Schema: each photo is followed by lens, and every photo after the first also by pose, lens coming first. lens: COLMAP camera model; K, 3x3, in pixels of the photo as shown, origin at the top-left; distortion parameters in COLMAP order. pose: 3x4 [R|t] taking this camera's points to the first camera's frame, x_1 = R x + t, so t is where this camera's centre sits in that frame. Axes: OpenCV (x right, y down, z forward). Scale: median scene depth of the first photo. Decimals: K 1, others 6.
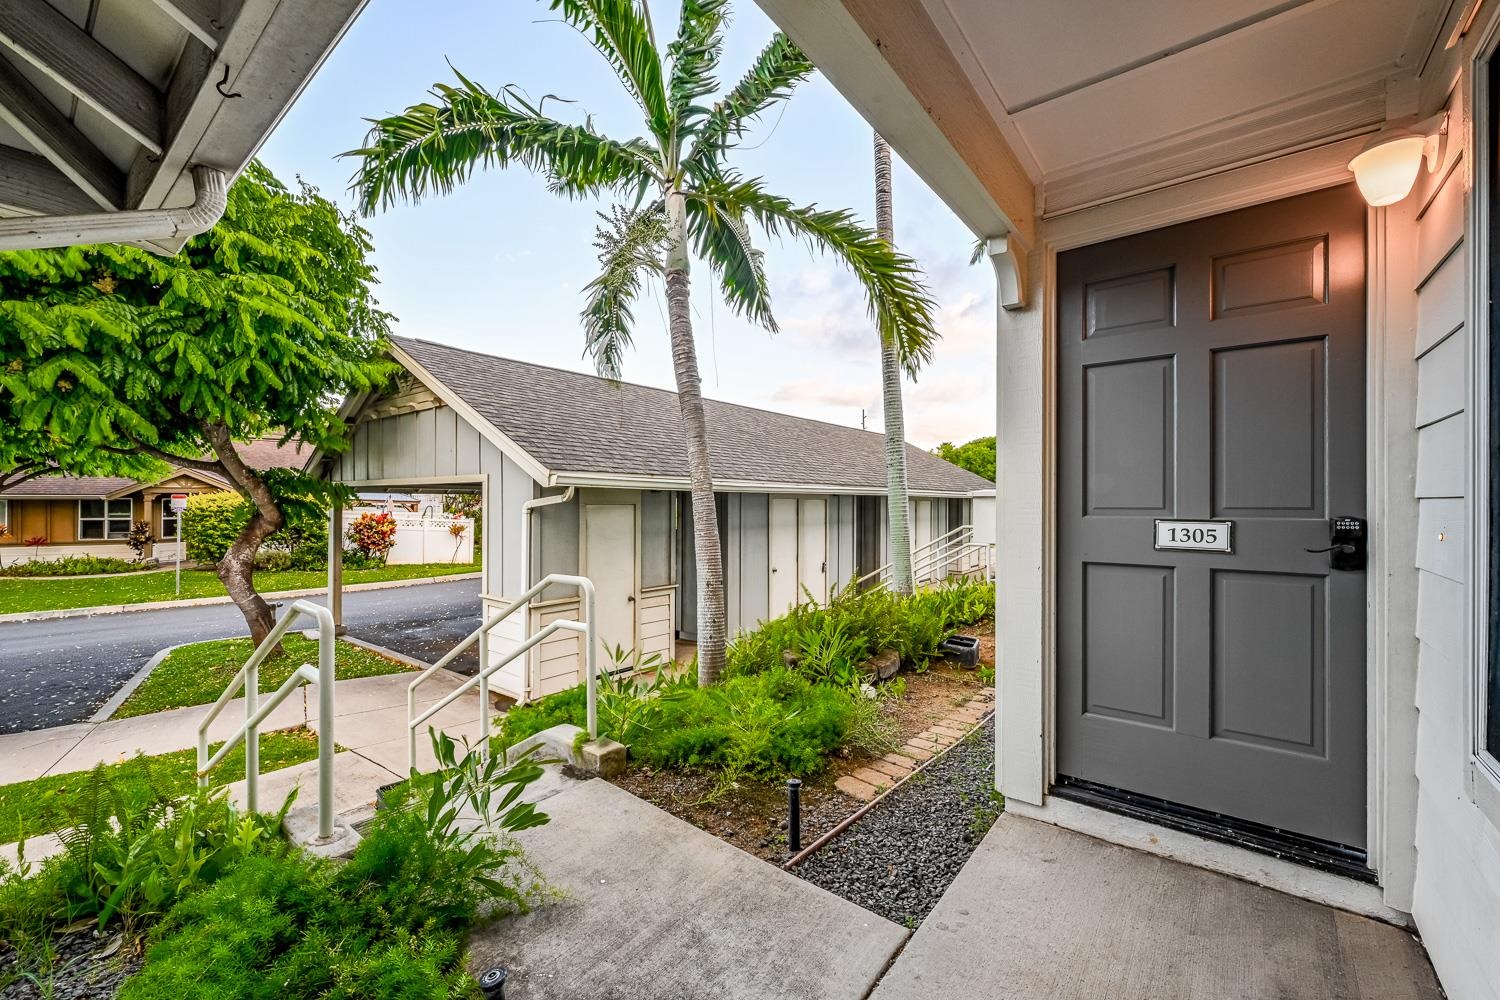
lens RADIAL K [[607.7, 0, 741.9], [0, 607.7, 501.8], [0, 0, 1]] dist [-0.001818, -0.000408]
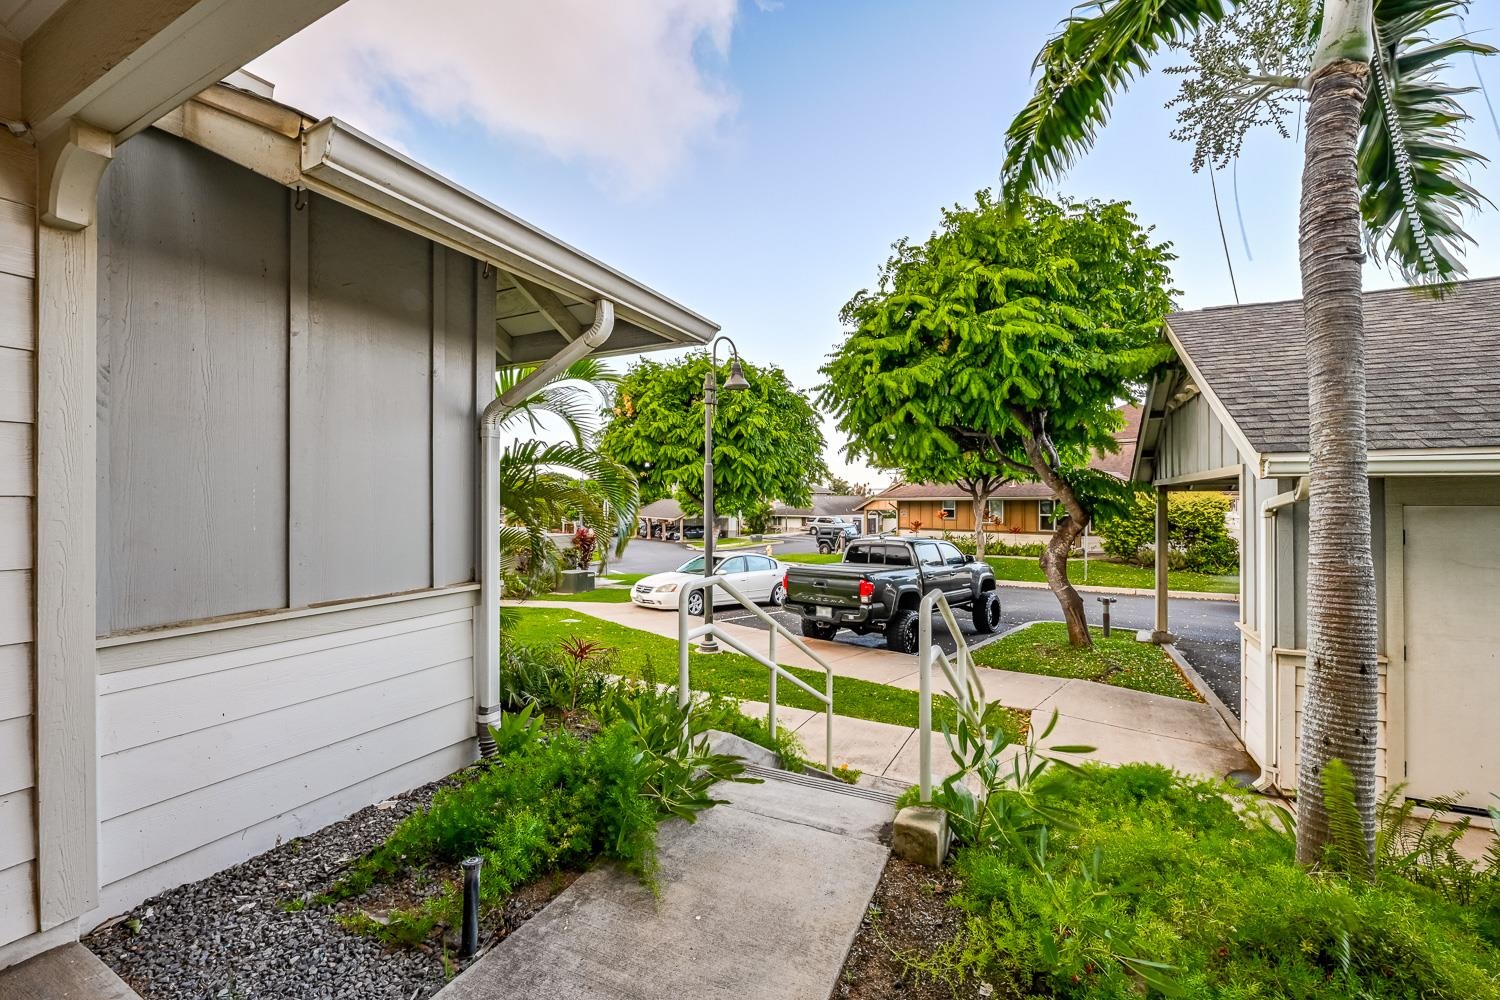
lens RADIAL K [[607.7, 0, 741.9], [0, 607.7, 501.8], [0, 0, 1]] dist [-0.001818, -0.000408]
pose [[0.212714, -0.002777, -0.977111, 0.186435], [0.004167, 0.999989, -0.001935, -0.000233], [0.977106, -0.003660, 0.212723, 0.238198]]
